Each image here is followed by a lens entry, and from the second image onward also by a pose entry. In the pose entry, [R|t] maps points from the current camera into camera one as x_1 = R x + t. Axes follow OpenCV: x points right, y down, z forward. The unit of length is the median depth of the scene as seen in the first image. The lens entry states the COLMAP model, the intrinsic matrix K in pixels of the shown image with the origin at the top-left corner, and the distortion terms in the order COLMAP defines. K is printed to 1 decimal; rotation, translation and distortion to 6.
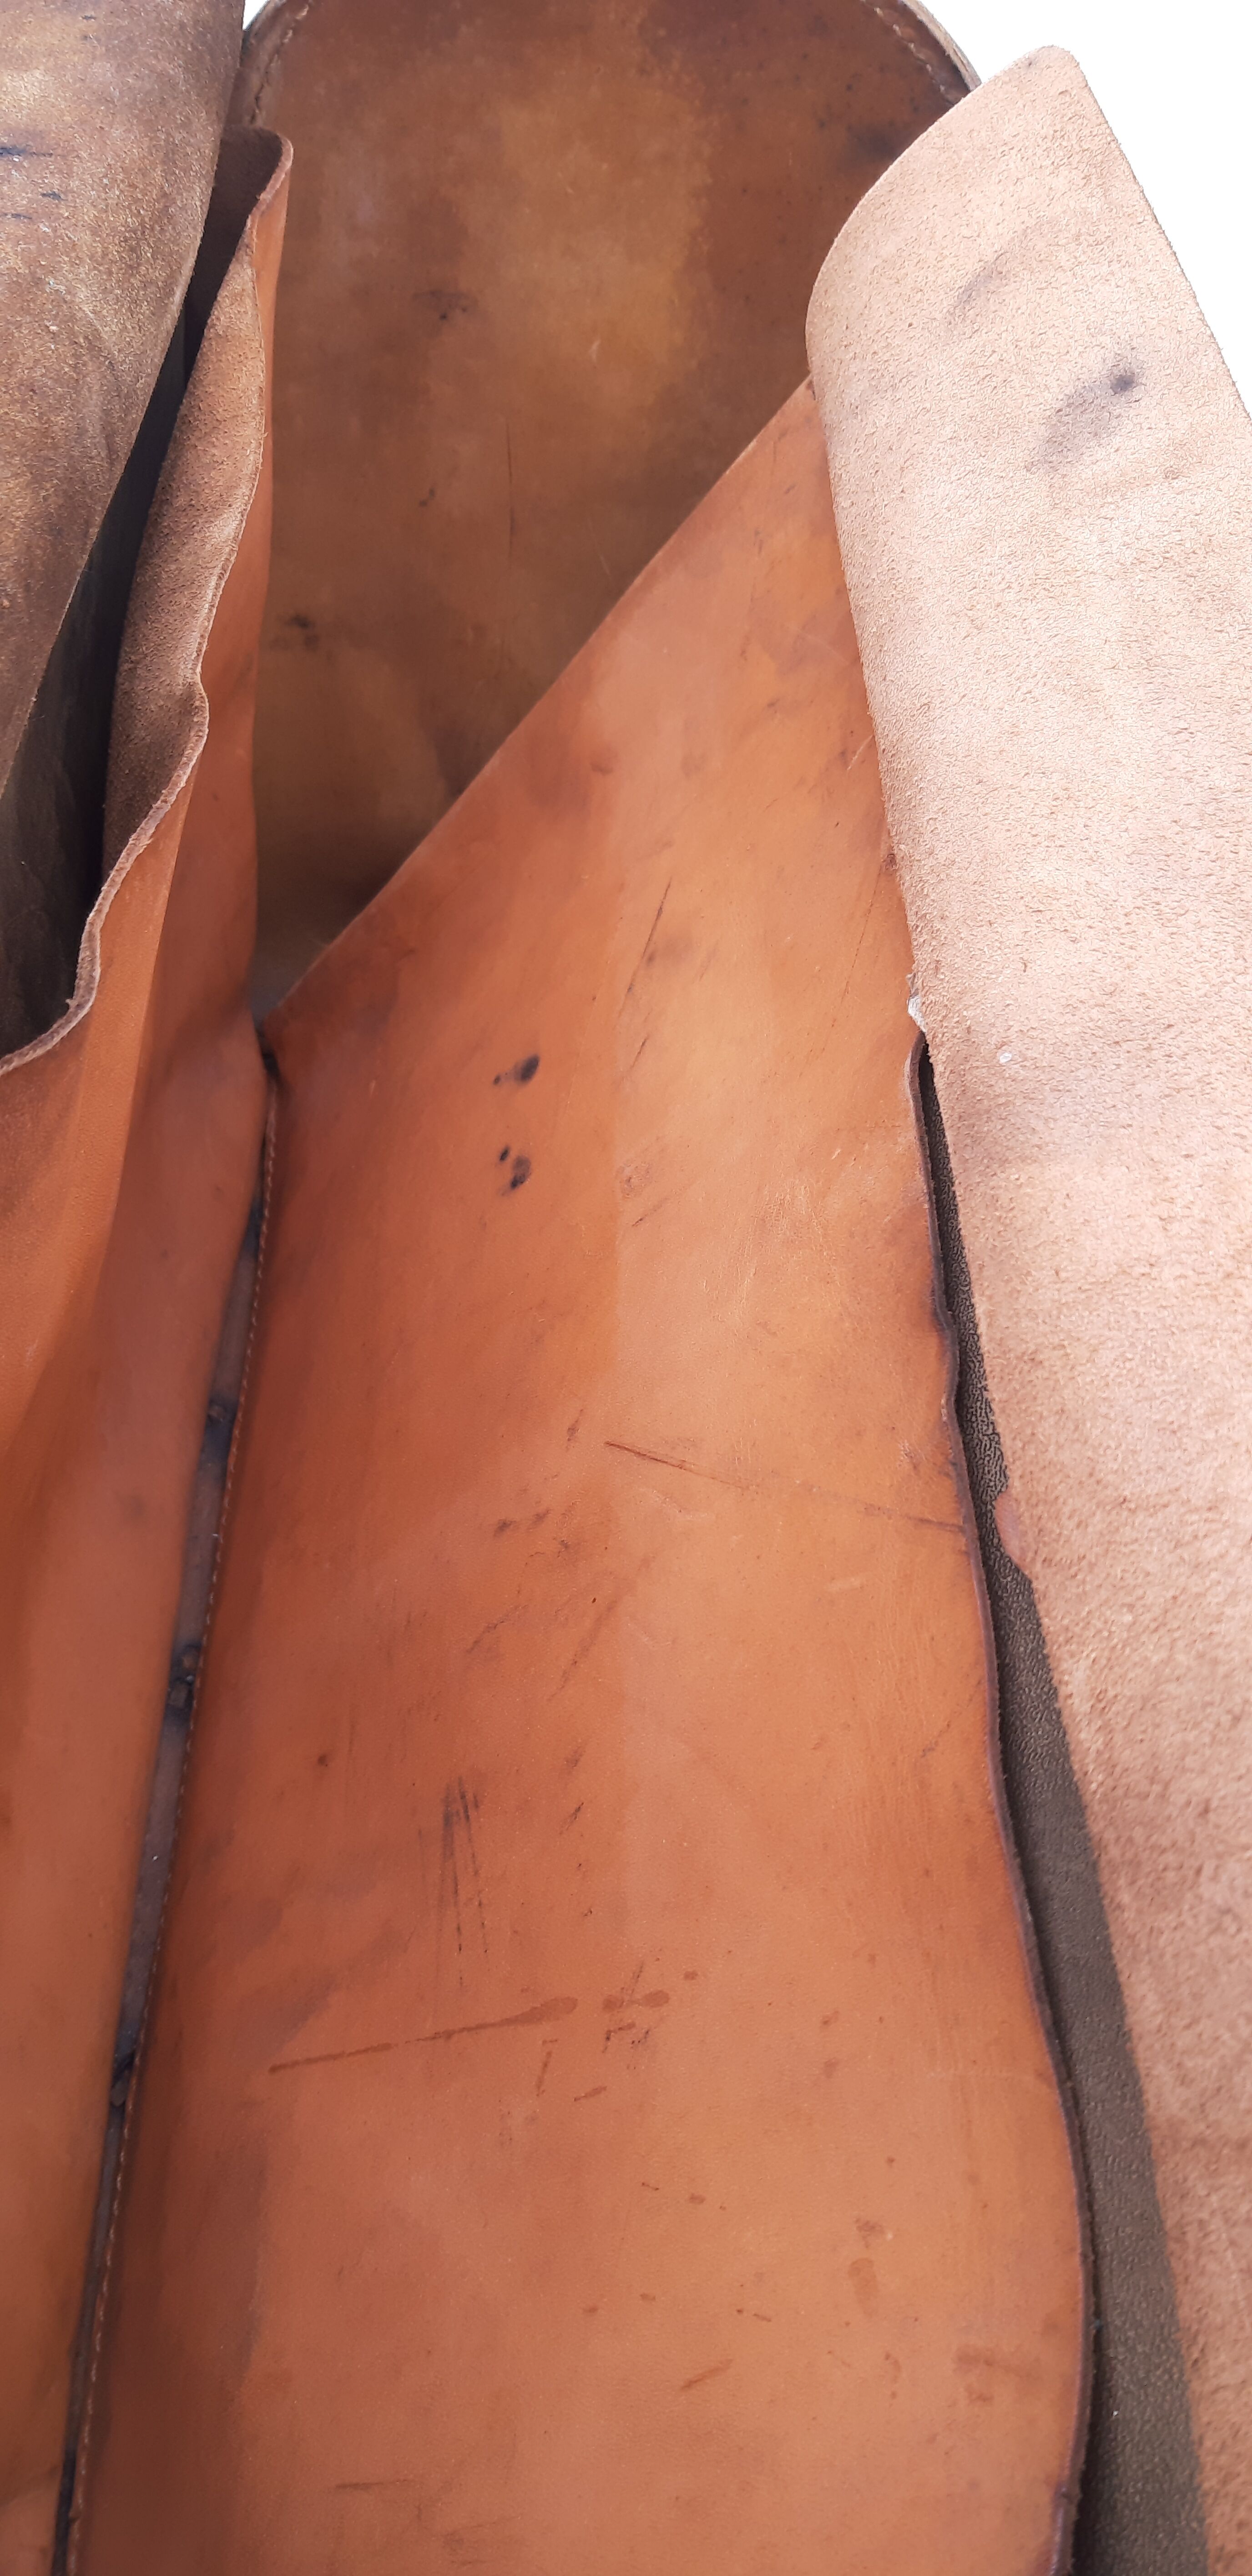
lens RADIAL K [[1937.0, 0, 704.7], [0, 1937.0, 1351.2], [0, 0, 1]] dist [-0.000016, -0.051643]
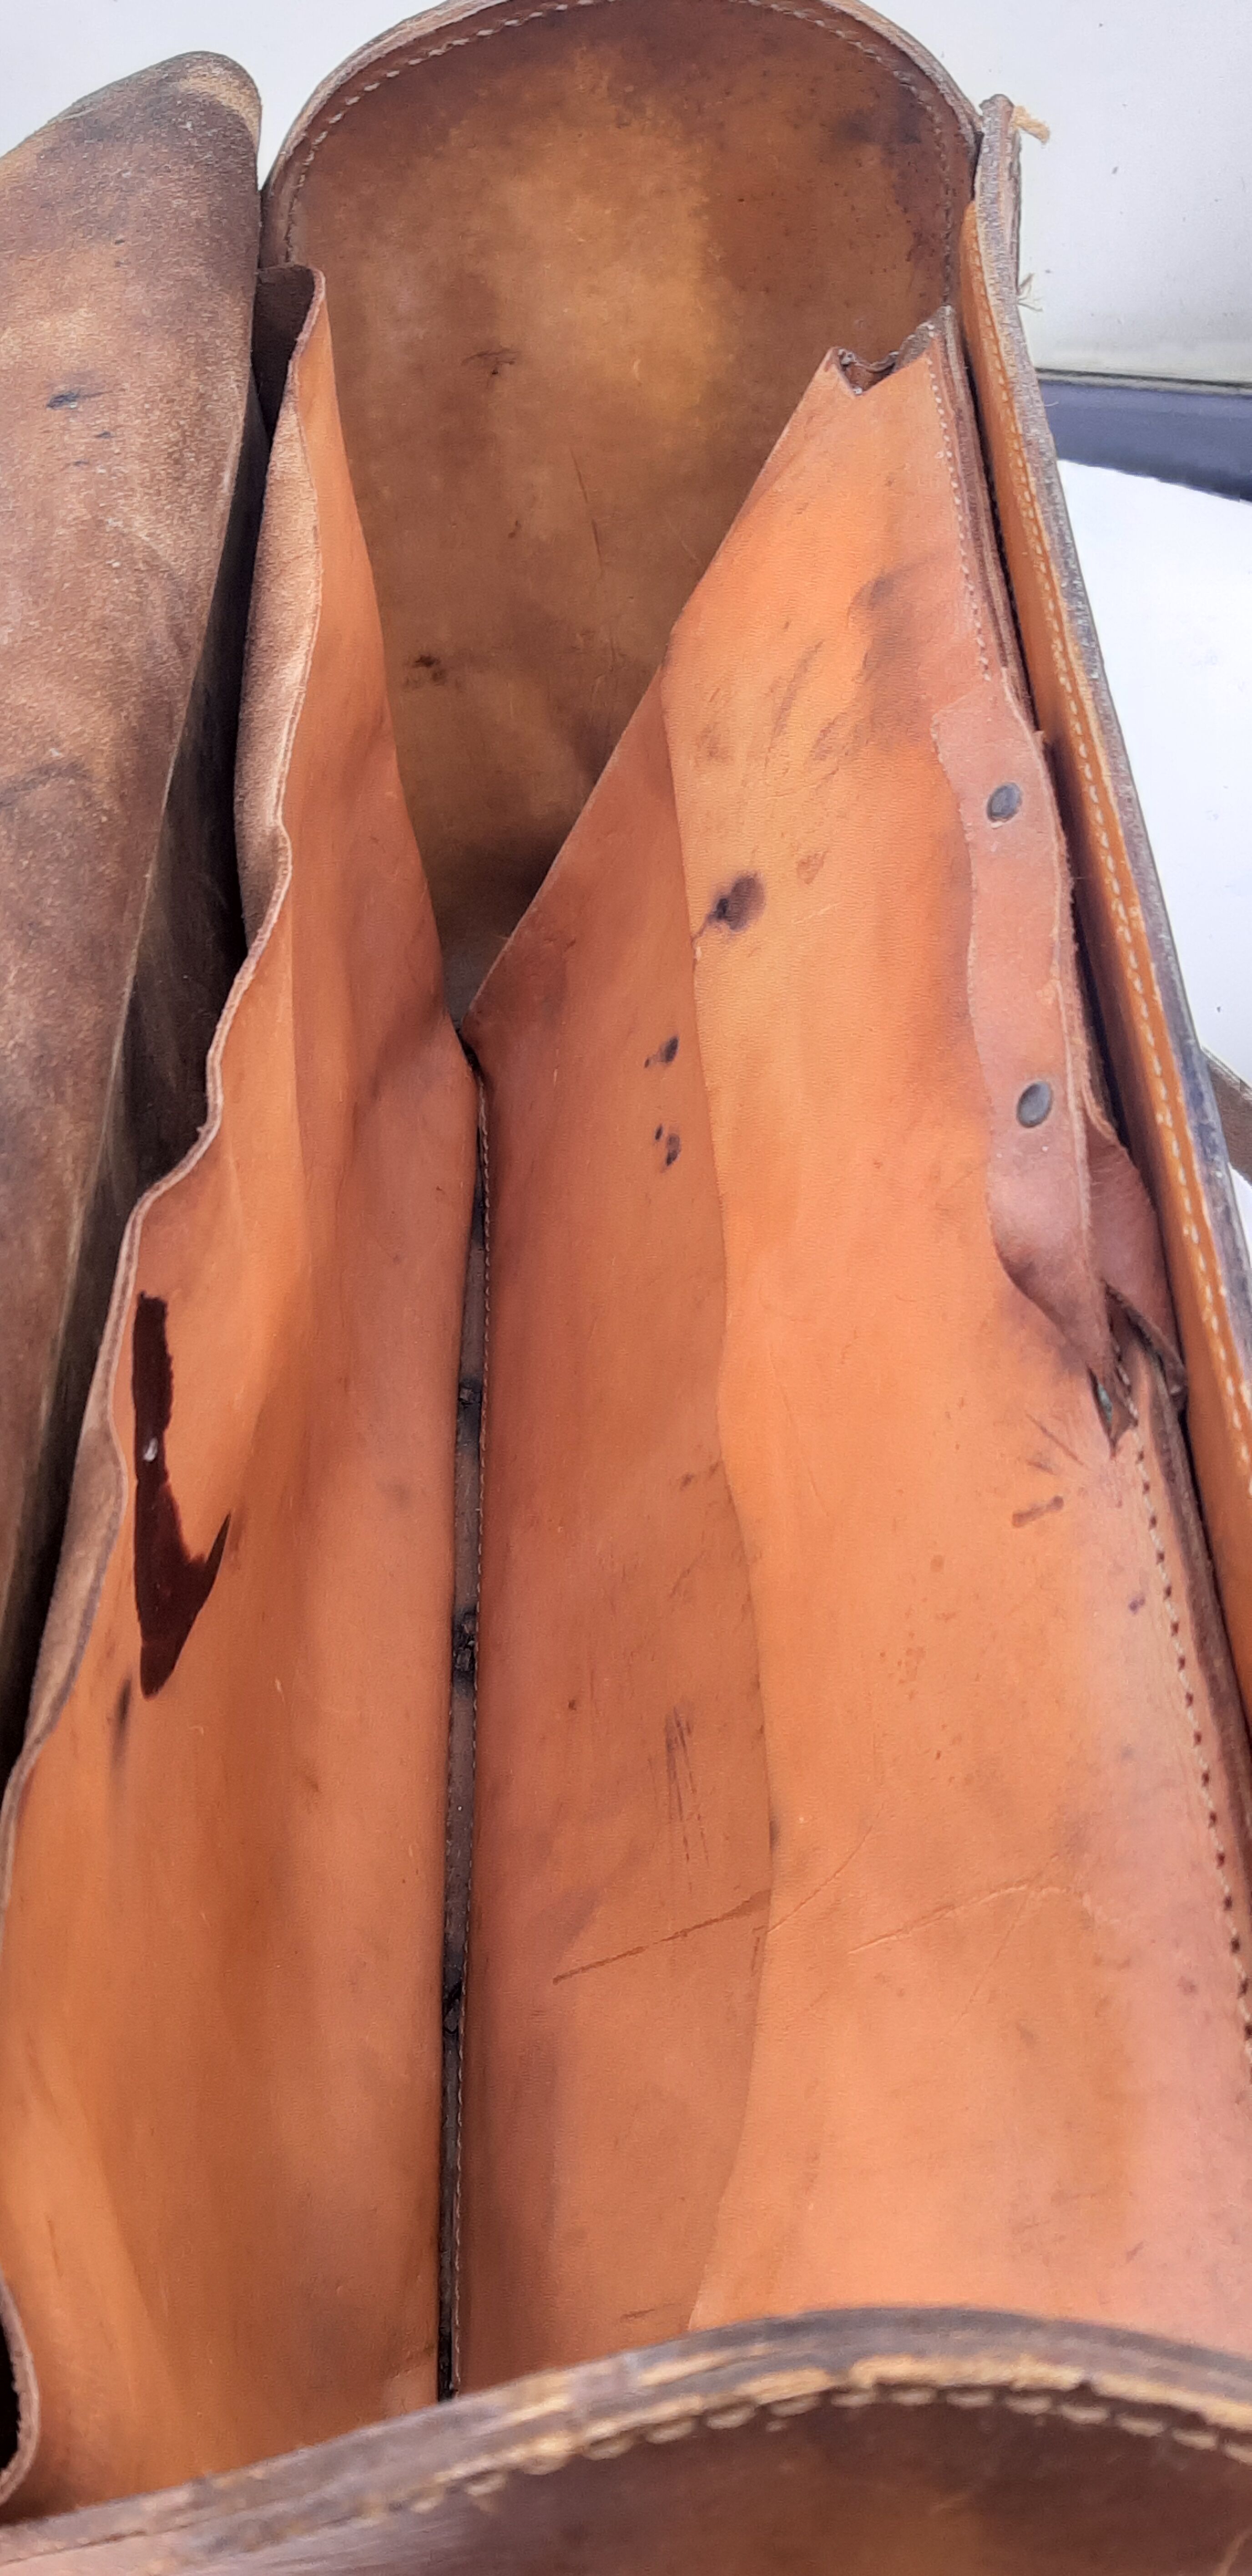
lens RADIAL K [[1950.3, 0, 626.0], [0, 1950.3, 1288.0], [0, 0, 1]] dist [-0.028084, -0.001985]
pose [[0.971176, -0.151874, -0.183715, 0.072939], [0.153813, 0.988093, -0.003737, -0.016206], [0.182095, -0.024629, 0.982972, -0.087027]]
